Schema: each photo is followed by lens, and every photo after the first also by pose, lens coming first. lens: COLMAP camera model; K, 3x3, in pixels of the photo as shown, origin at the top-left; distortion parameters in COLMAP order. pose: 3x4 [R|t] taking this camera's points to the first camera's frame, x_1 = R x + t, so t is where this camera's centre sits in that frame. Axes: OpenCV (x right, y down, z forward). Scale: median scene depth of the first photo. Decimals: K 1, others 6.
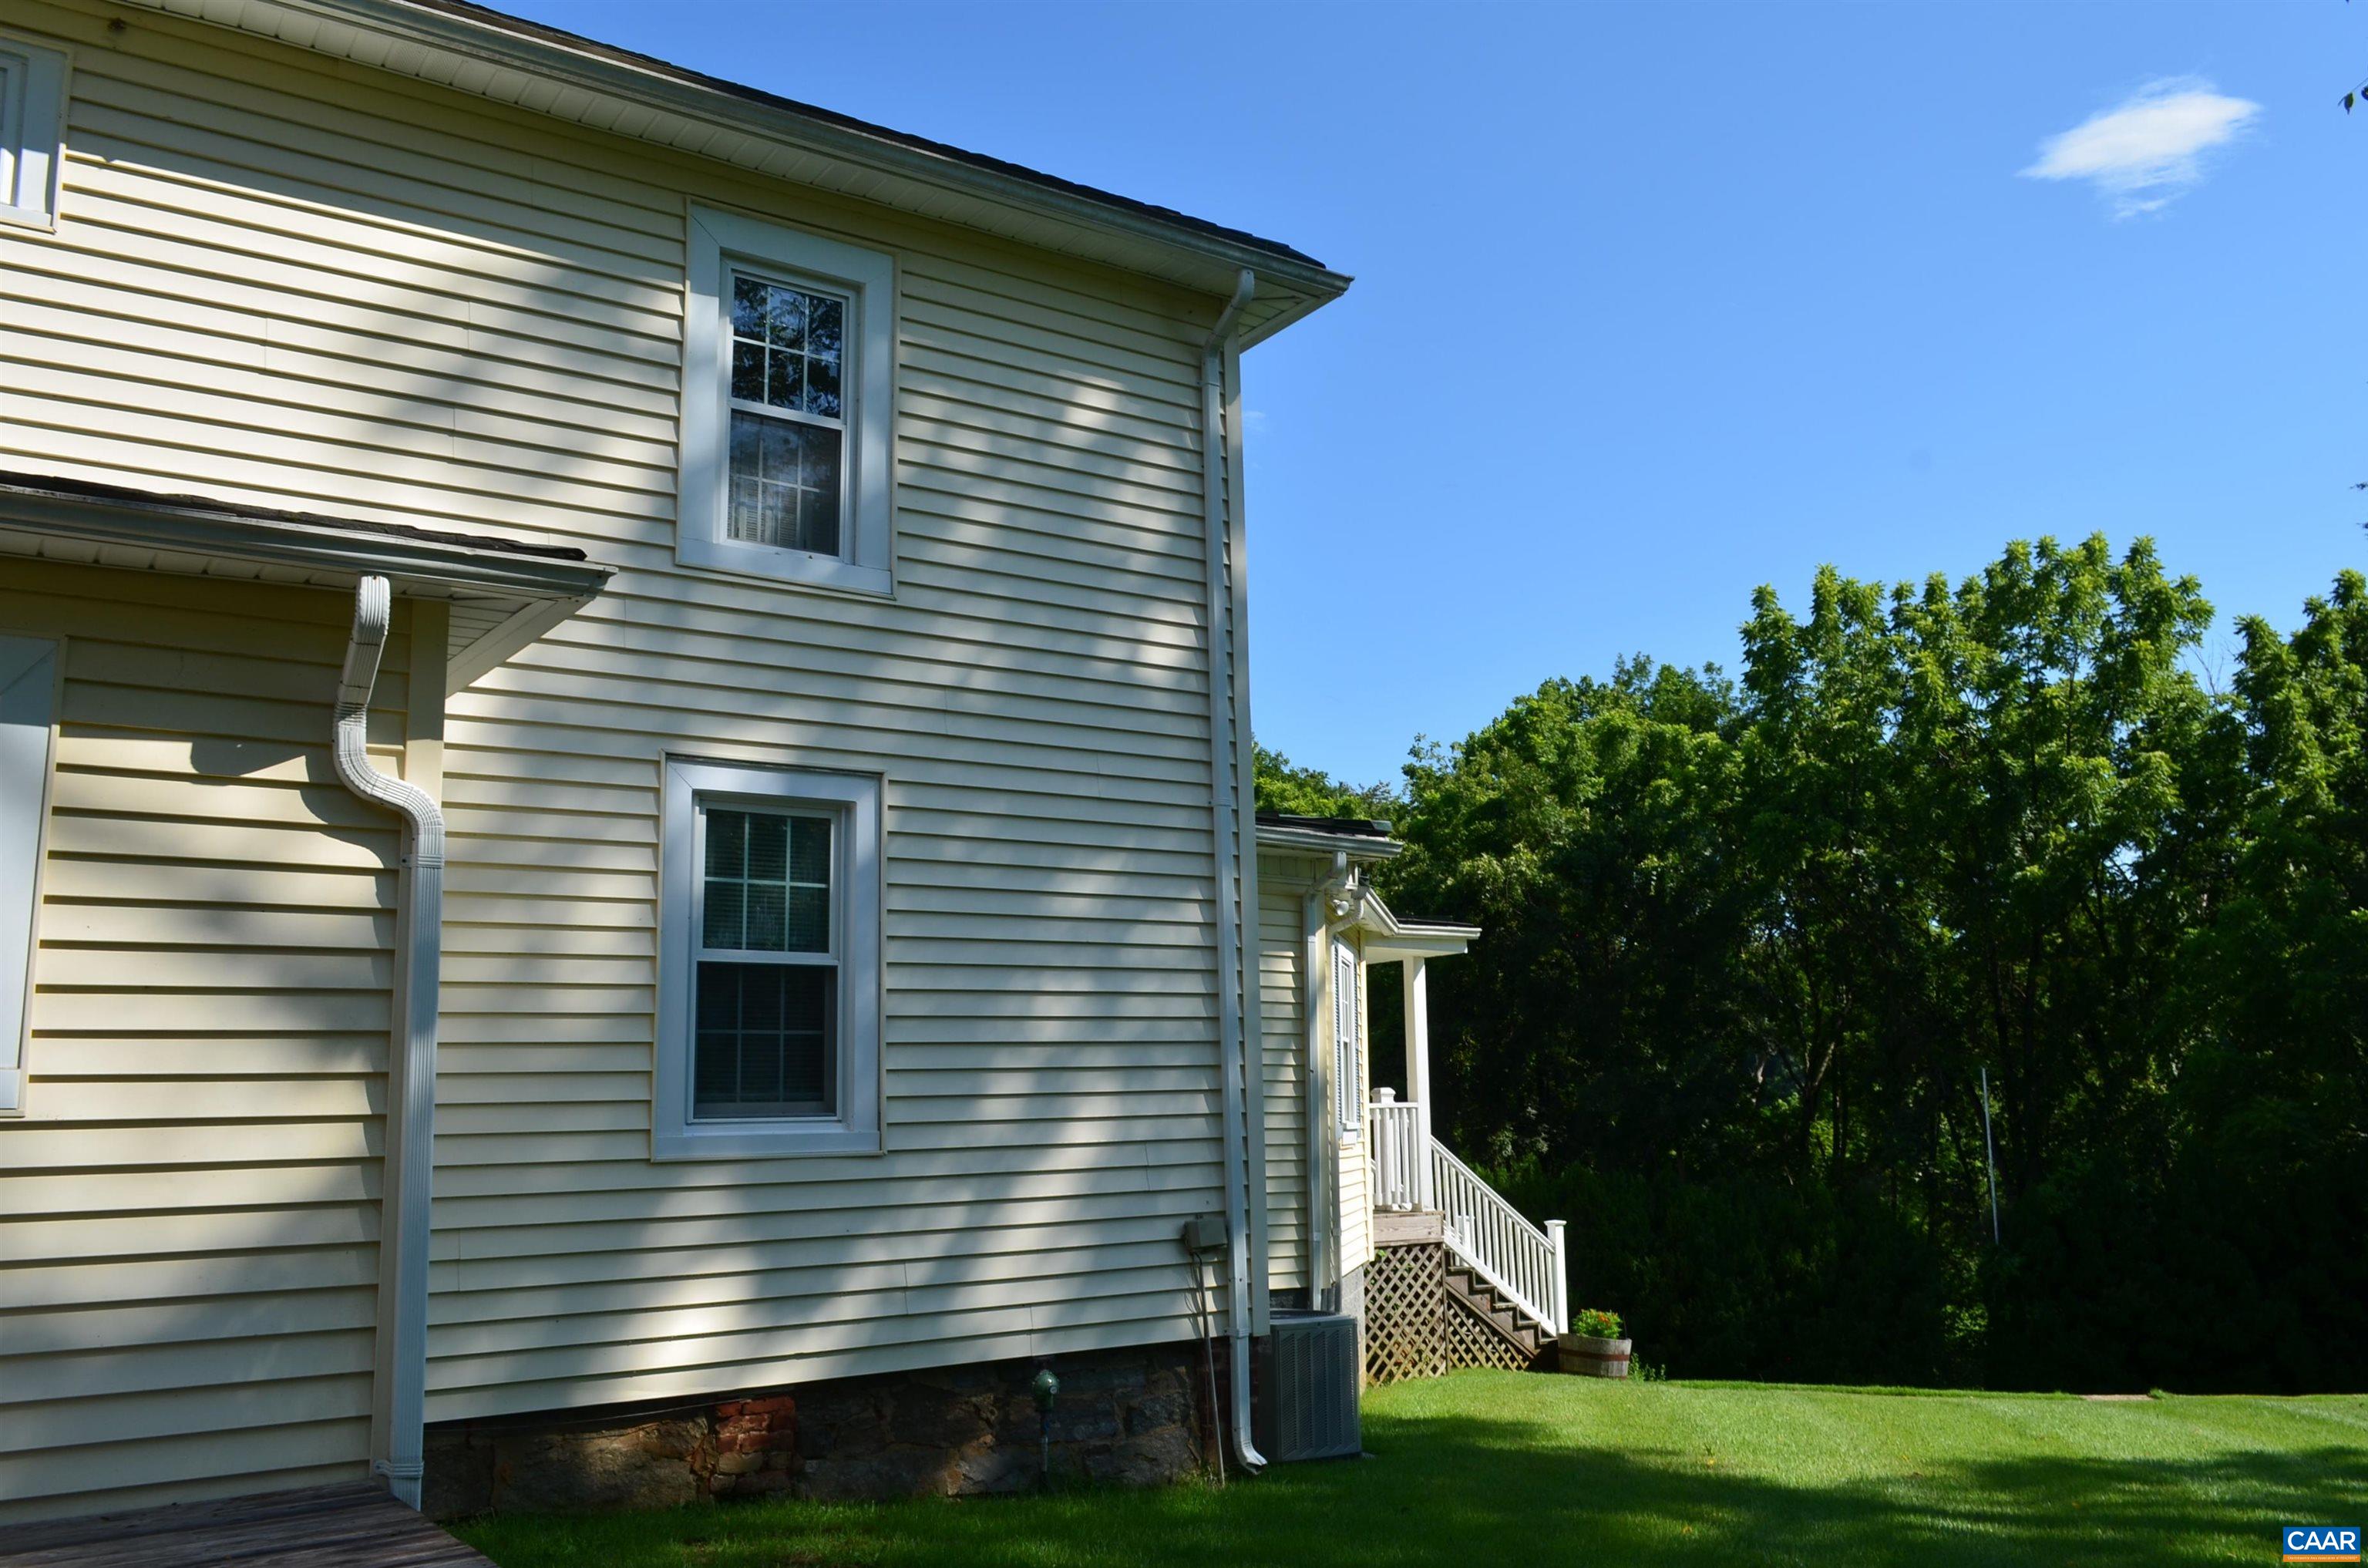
lens RADIAL K [[1905.0, 0, 1205.7], [0, 1905.0, 780.6], [0, 0, 1]] dist [-0.022063, 0.027336]
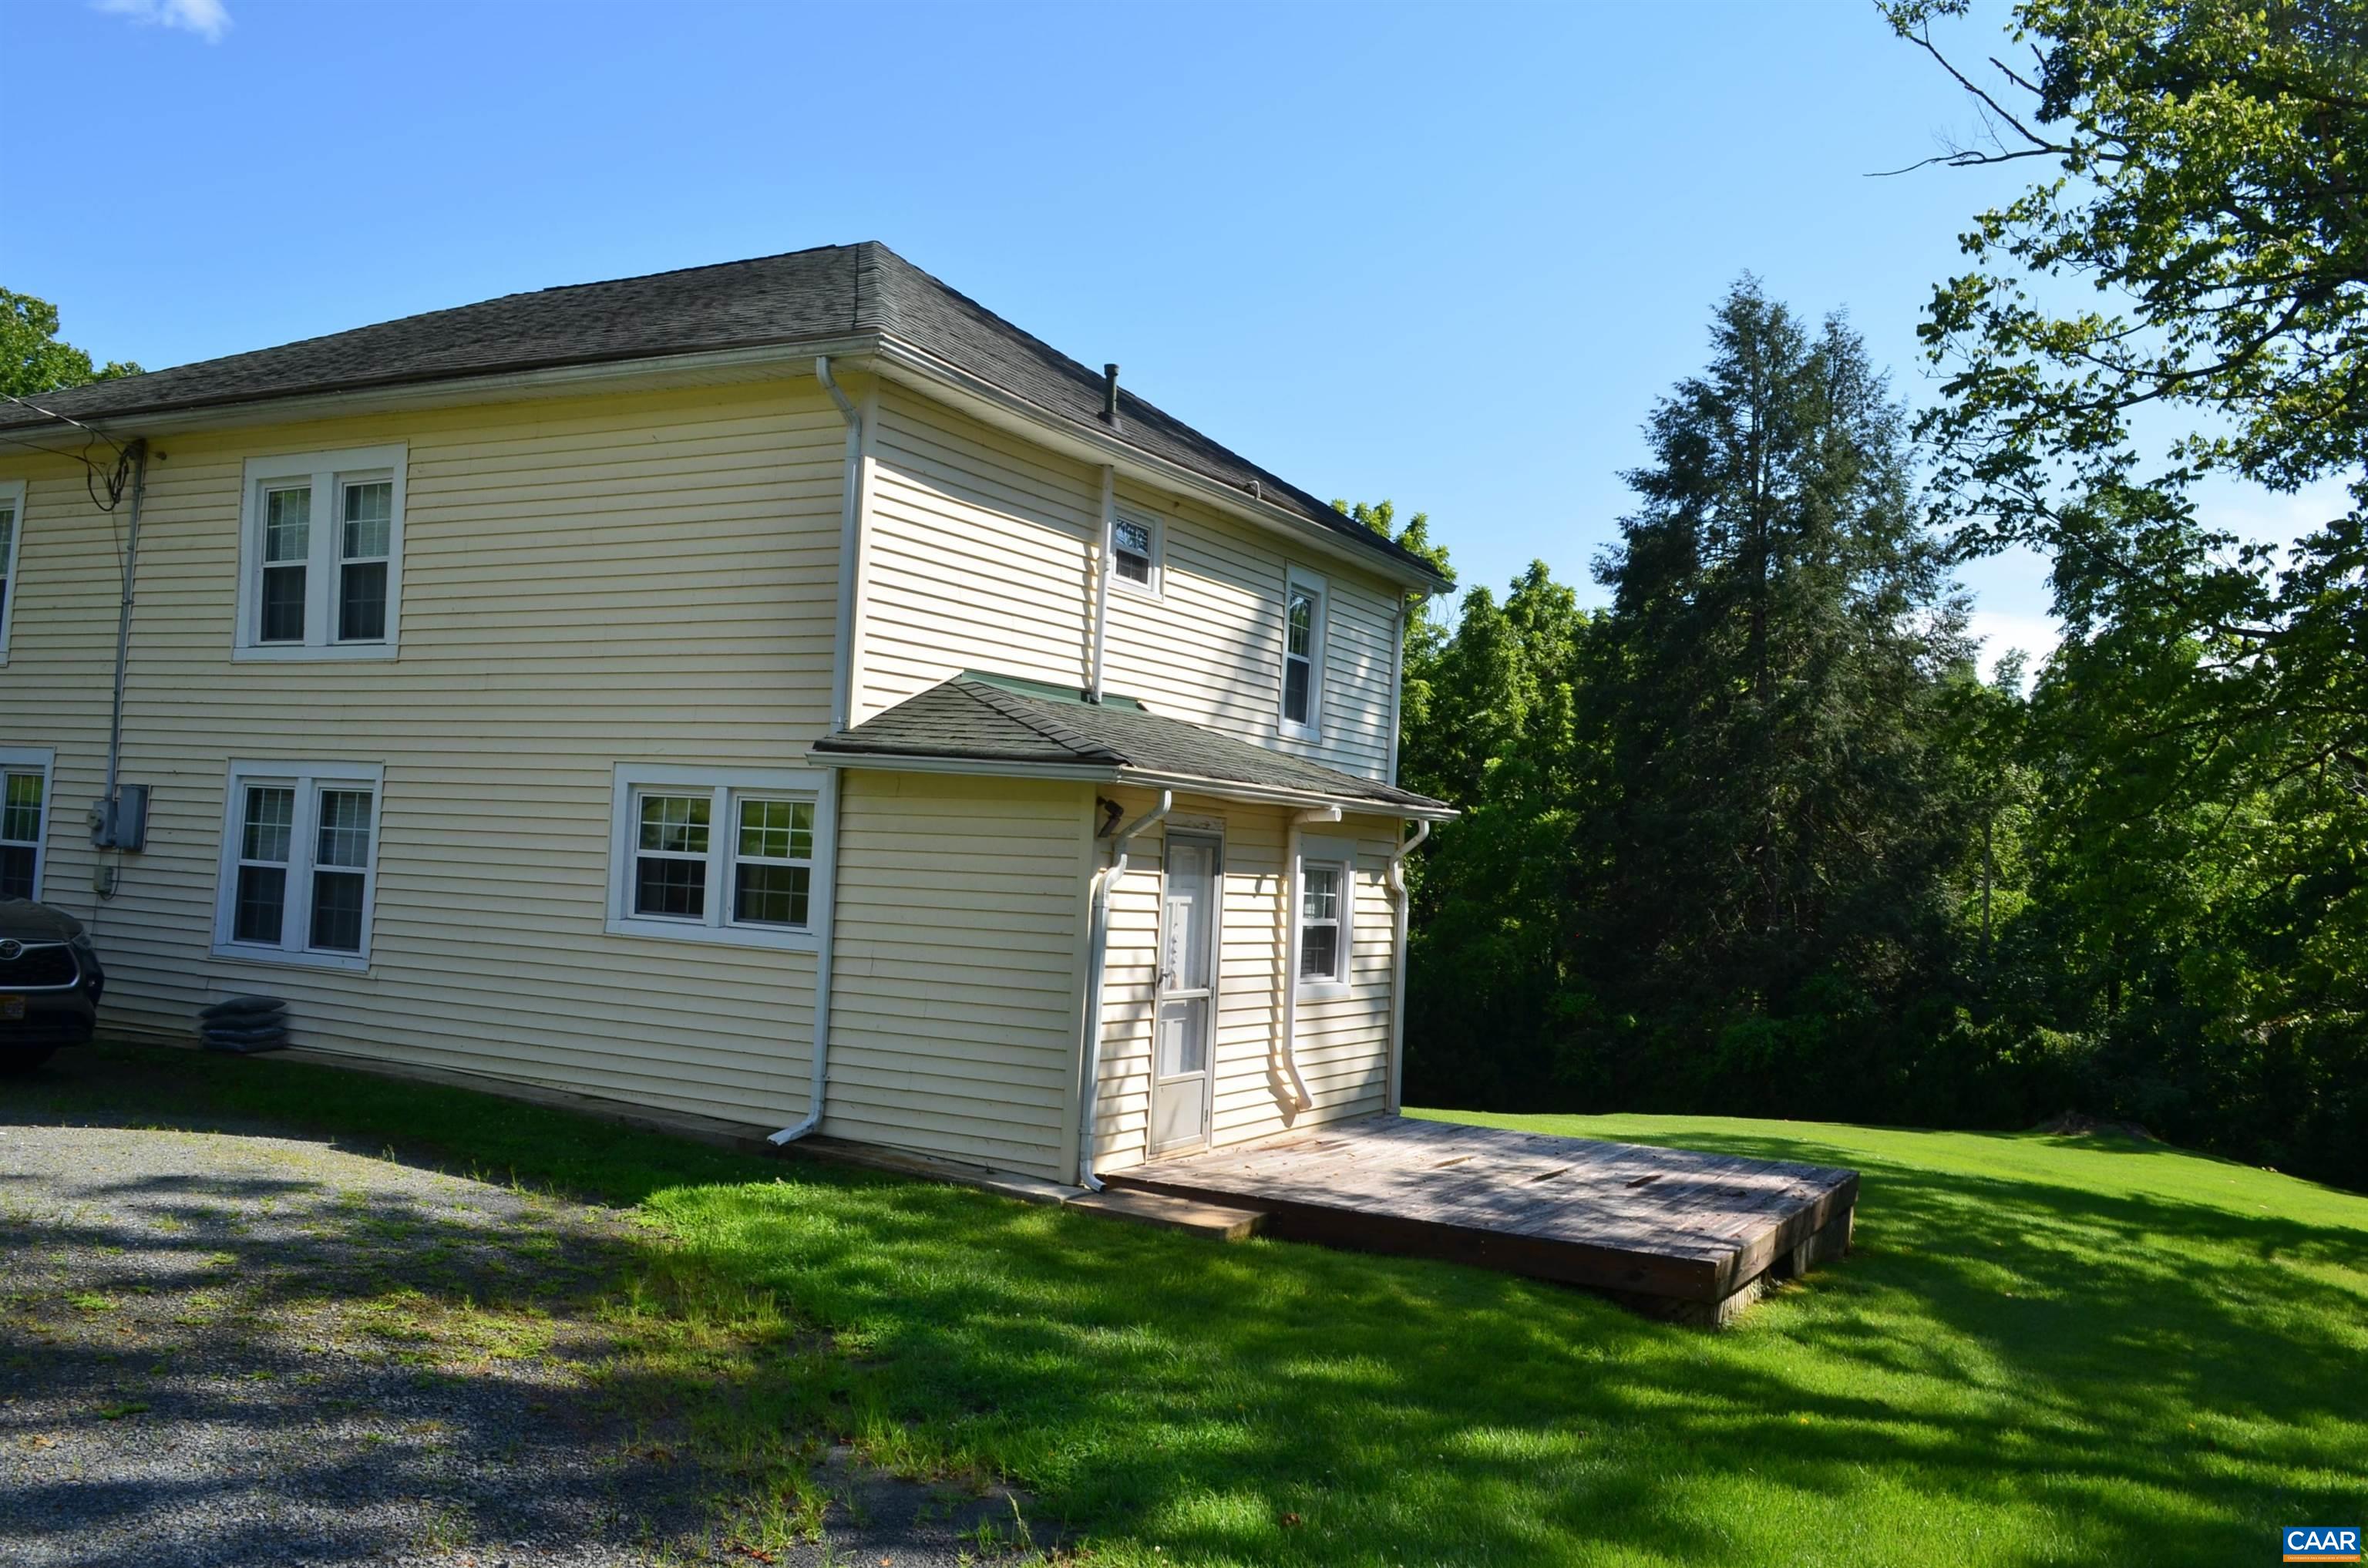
lens RADIAL K [[1905.0, 0, 1163.5], [0, 1905.0, 795.5], [0, 0, 1]] dist [-0.022063, 0.027336]
pose [[0.895421, 0.088002, 0.436437, -1.148035], [-0.148494, 0.983171, 0.106415, -0.218939], [-0.419727, -0.160095, 0.893420, -0.804958]]
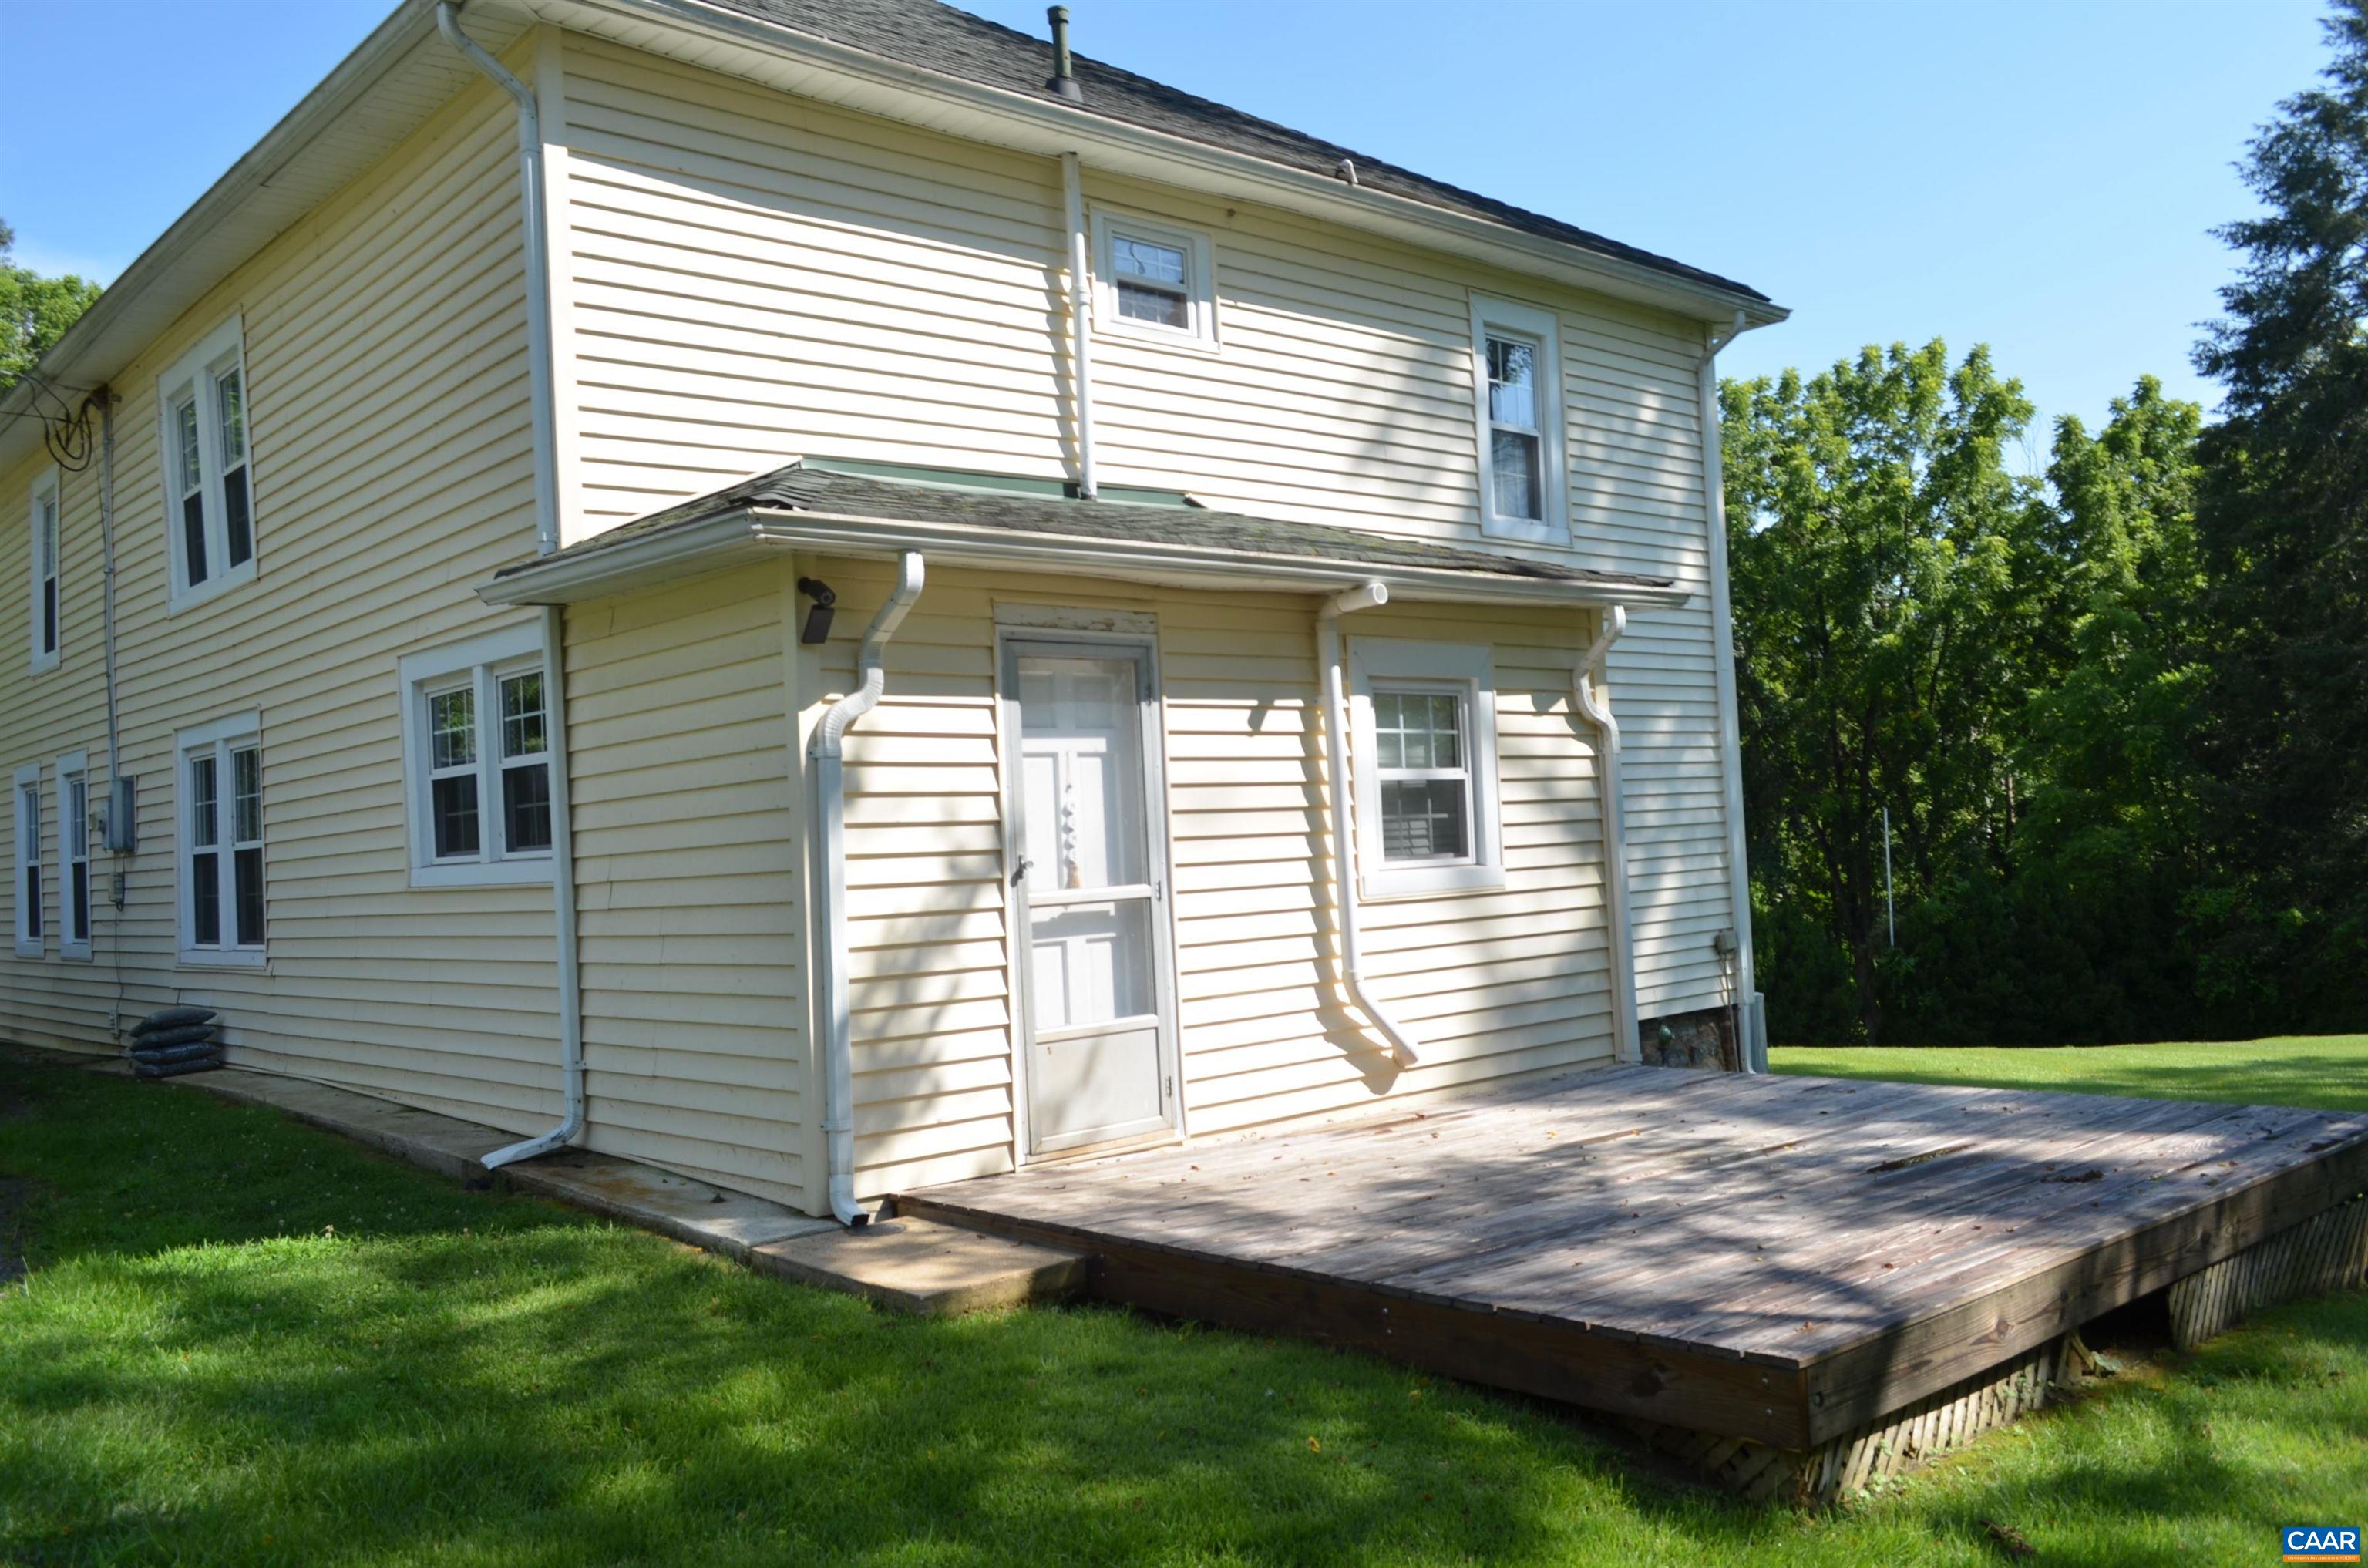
lens RADIAL K [[1905.0, 0, 1183.4], [0, 1905.0, 786.2], [0, 0, 1]] dist [-0.022063, 0.027336]
pose [[0.991869, -0.021087, 0.125507, -0.608142], [0.003671, 0.990508, 0.137407, -0.104941], [-0.127213, -0.135829, 0.982531, -0.462047]]
